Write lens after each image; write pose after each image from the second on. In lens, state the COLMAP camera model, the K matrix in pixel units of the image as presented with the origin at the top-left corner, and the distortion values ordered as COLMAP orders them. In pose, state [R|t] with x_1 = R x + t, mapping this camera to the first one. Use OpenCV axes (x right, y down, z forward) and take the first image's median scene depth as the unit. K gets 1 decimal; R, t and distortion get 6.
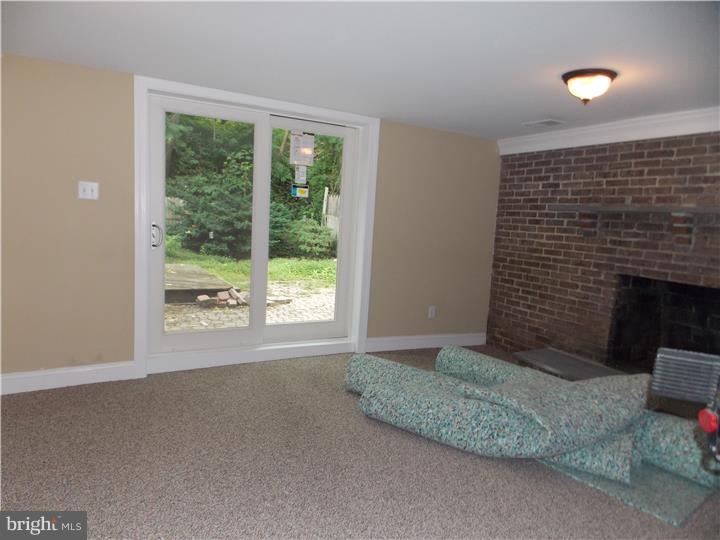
lens RADIAL K [[481.5, 0, 360.0], [0, 481.5, 270.0], [0, 0, 1]] dist [0.027315, -0.024818]
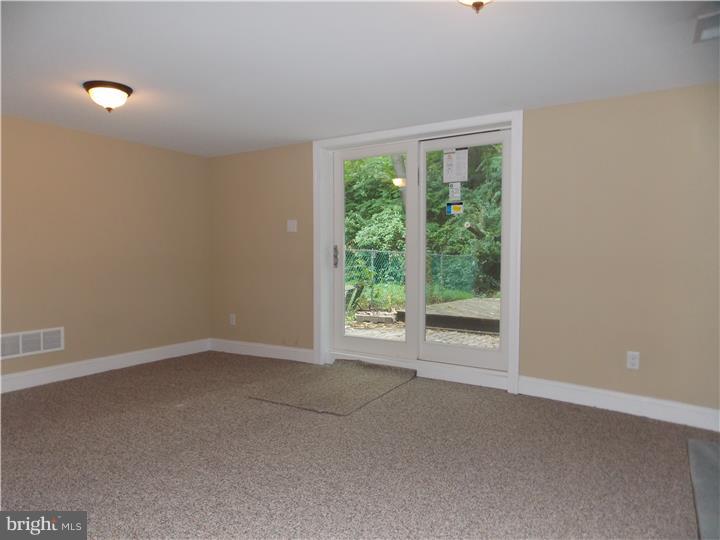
lens RADIAL K [[481.5, 0, 360.0], [0, 481.5, 270.0], [0, 0, 1]] dist [0.027315, -0.024818]
pose [[0.475132, -0.029581, -0.879417, 0.652268], [-0.078429, 0.994033, -0.075810, 0.050423], [0.876412, 0.104992, 0.469977, 0.396326]]
